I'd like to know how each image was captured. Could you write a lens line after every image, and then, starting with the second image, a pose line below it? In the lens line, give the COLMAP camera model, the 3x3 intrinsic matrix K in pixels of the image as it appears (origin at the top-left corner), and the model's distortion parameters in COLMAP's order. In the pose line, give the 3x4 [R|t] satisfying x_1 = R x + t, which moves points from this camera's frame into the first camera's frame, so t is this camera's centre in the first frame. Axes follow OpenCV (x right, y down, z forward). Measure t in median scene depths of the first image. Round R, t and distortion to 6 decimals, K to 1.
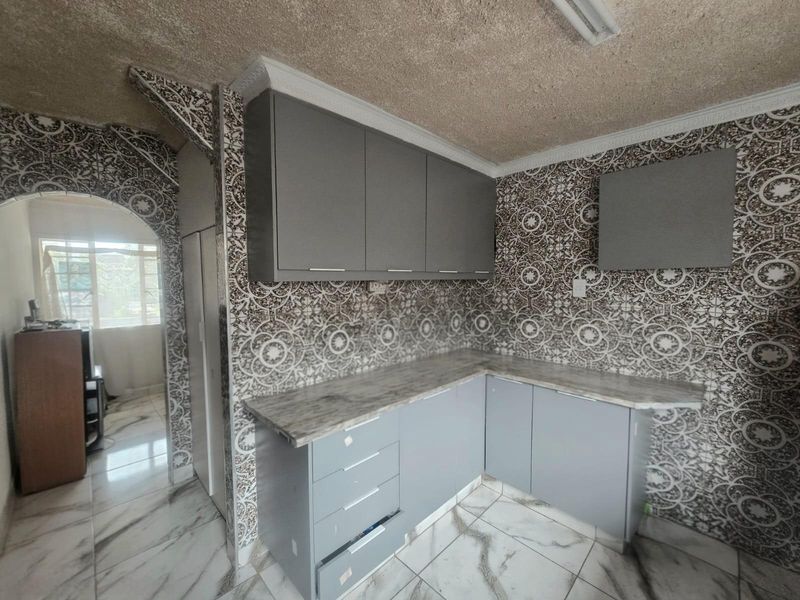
lens RADIAL K [[329.5, 0, 400.8], [0, 329.5, 301.3], [0, 0, 1]] dist [0.000337, 0.000127]
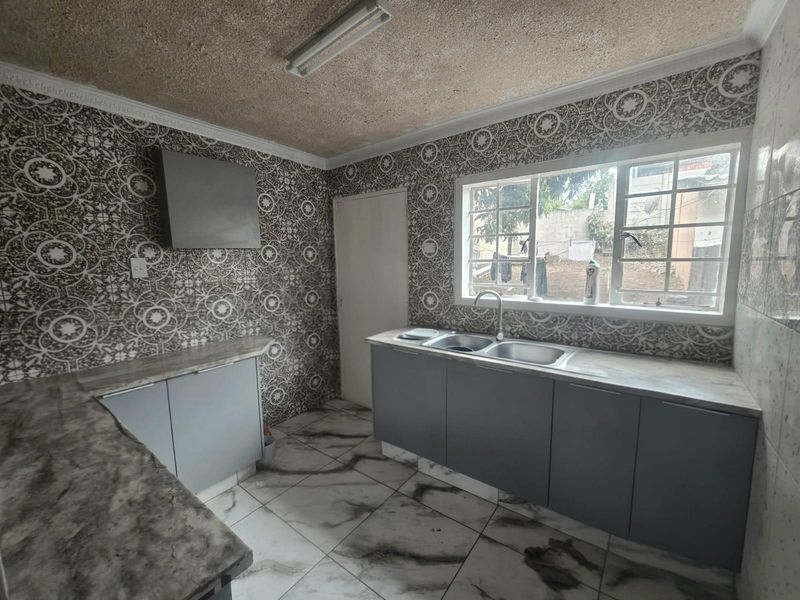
lens RADIAL K [[323.1, 0, 398.2], [0, 323.1, 295.8], [0, 0, 1]] dist [-0.000405, -0.000052]
pose [[-0.134232, -0.121192, 0.983511, -0.418128], [0.072746, 0.988610, 0.131749, -0.028996], [-0.988276, 0.089232, -0.123887, 0.417466]]
